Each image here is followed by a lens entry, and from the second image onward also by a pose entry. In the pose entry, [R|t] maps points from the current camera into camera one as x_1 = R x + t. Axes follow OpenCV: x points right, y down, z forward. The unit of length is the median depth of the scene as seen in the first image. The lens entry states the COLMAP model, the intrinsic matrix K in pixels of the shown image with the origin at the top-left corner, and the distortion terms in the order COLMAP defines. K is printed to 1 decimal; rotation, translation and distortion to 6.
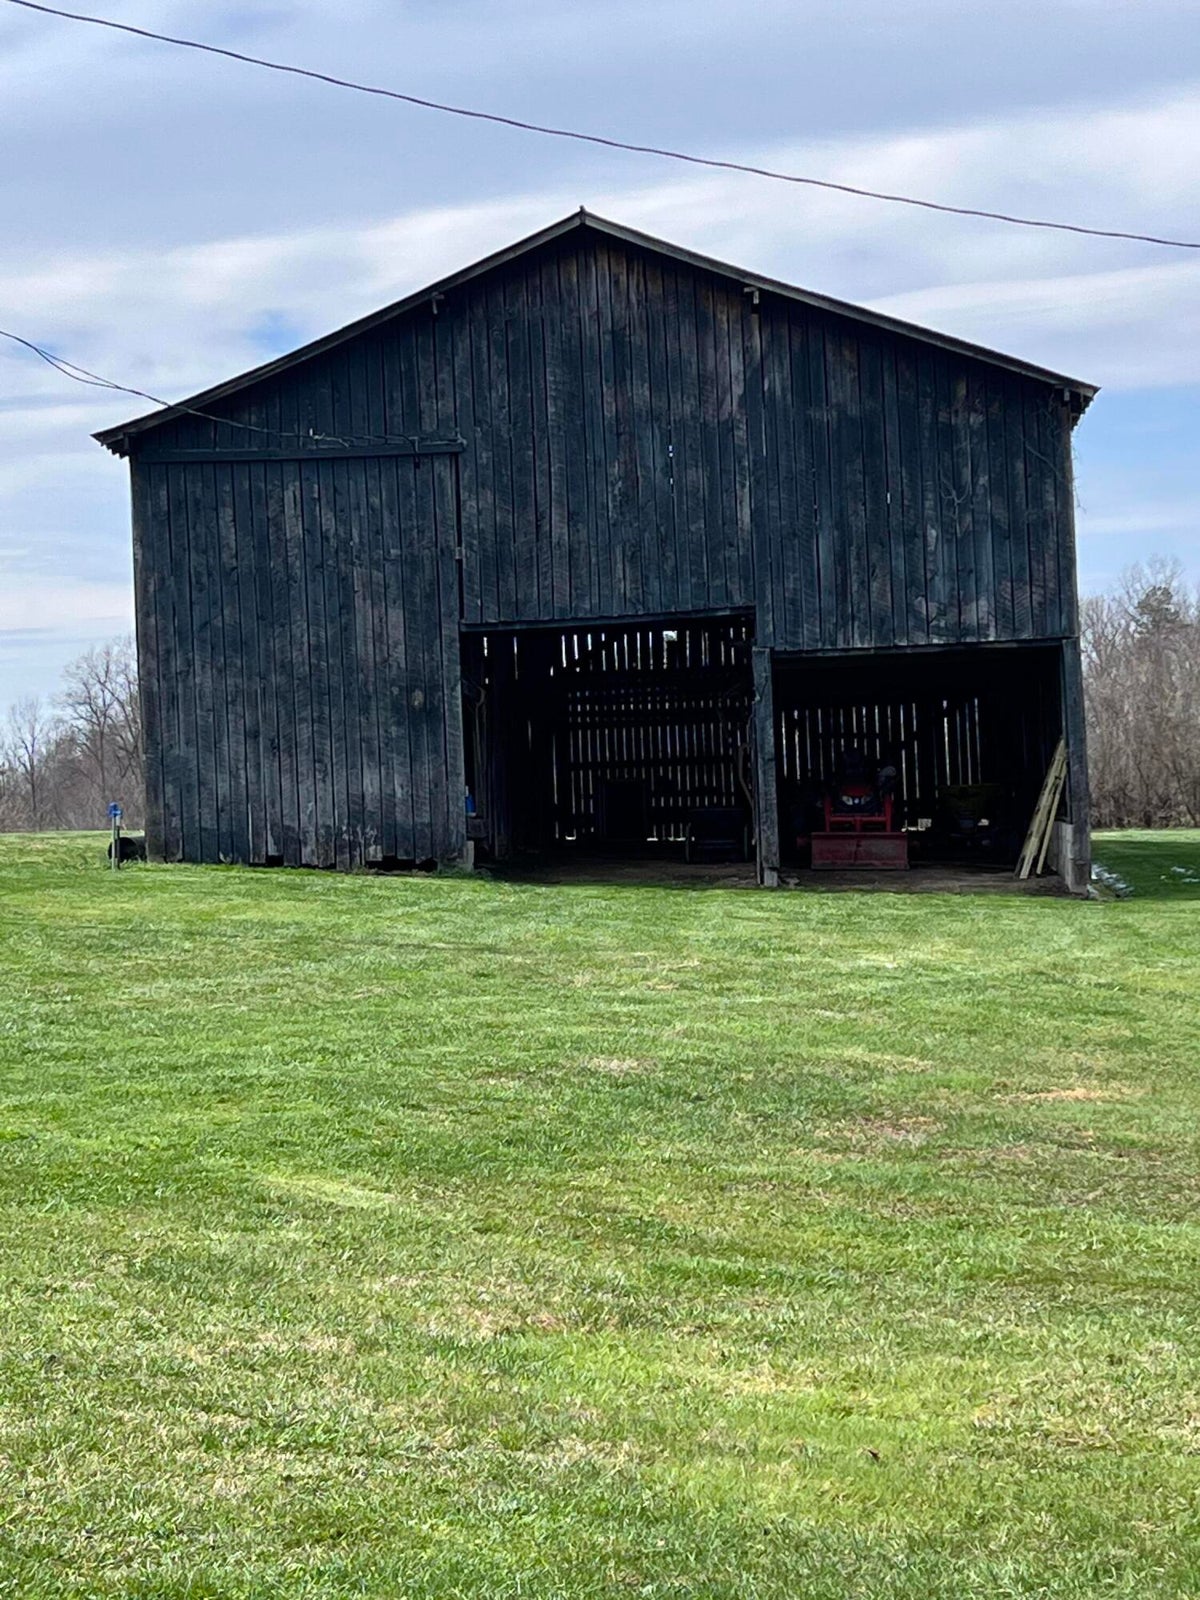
lens RADIAL K [[3307.0, 0, 599.8], [0, 3307.0, 799.4], [0, 0, 1]] dist [0.020966, 0.000000]
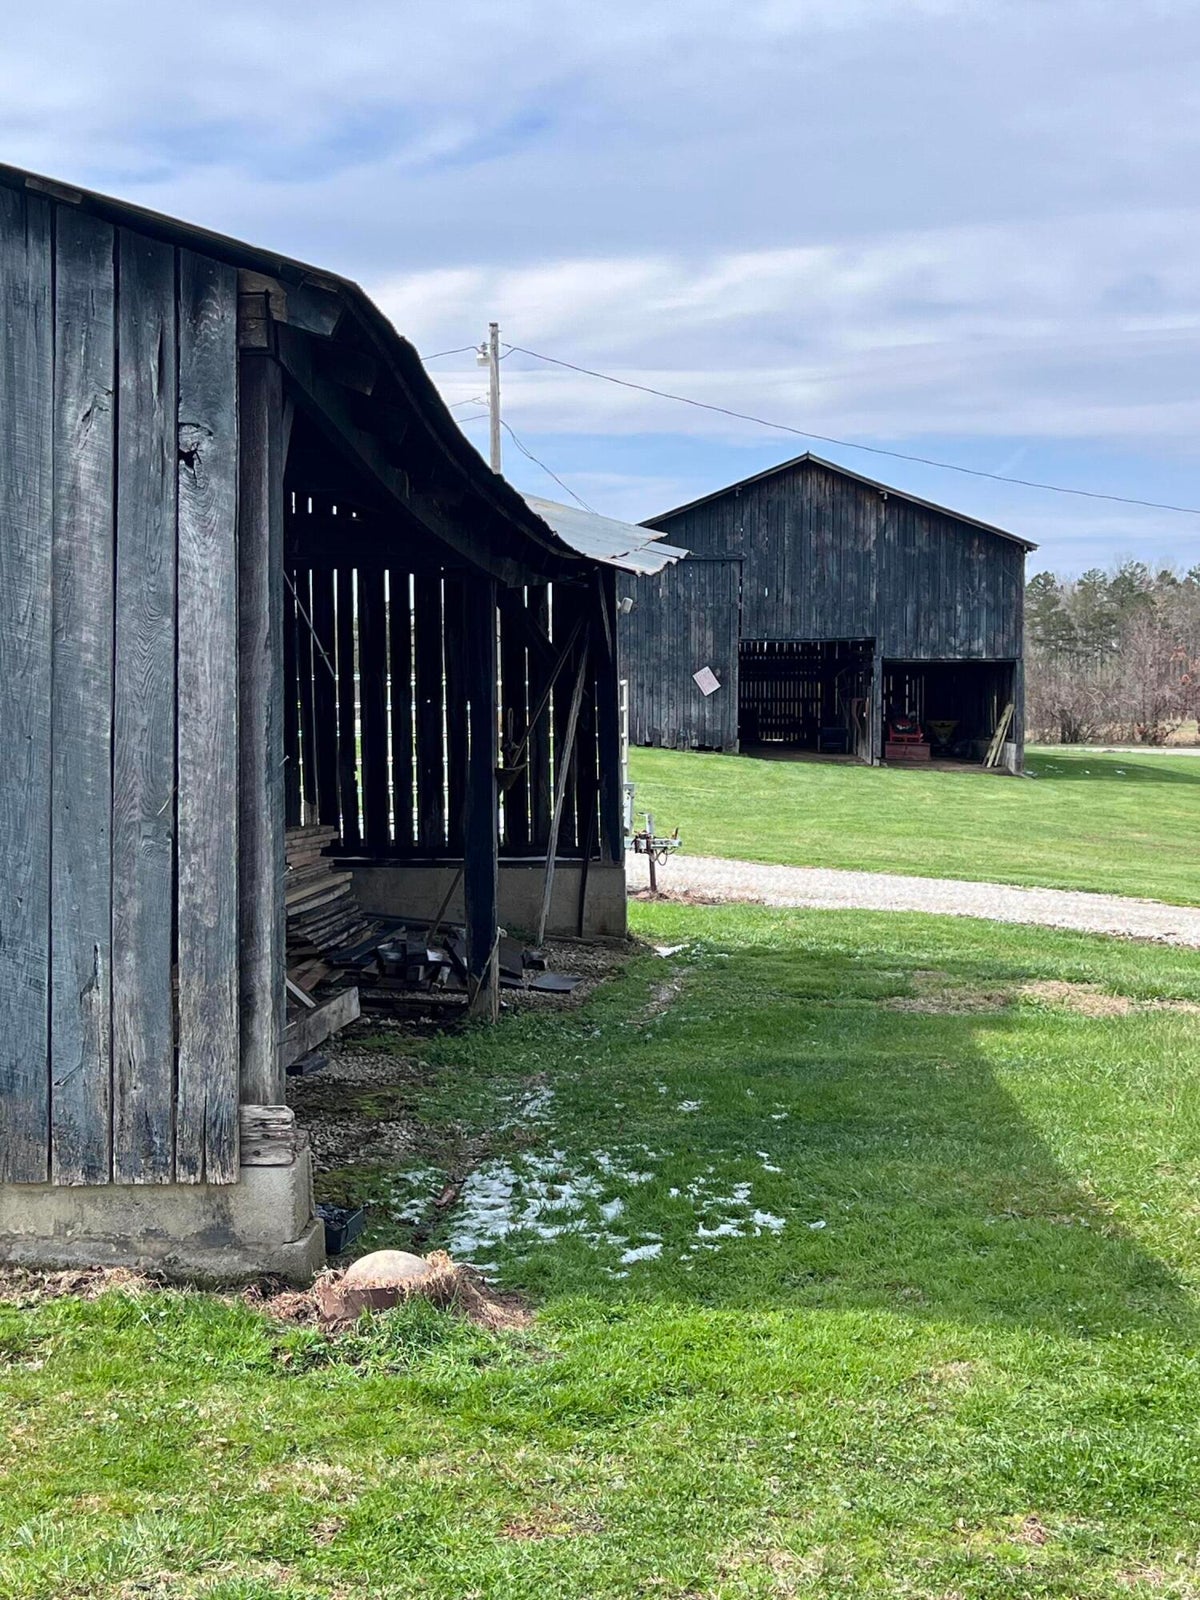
lens RADIAL K [[2287.8, 0, 600.1], [0, 2287.8, 801.0], [0, 0, 1]] dist [-0.000323, 0.000000]
pose [[0.998825, 0.043495, 0.021389, -0.162023], [-0.044324, 0.998218, 0.039964, -0.002881], [-0.019613, -0.040865, 0.998972, -0.506433]]
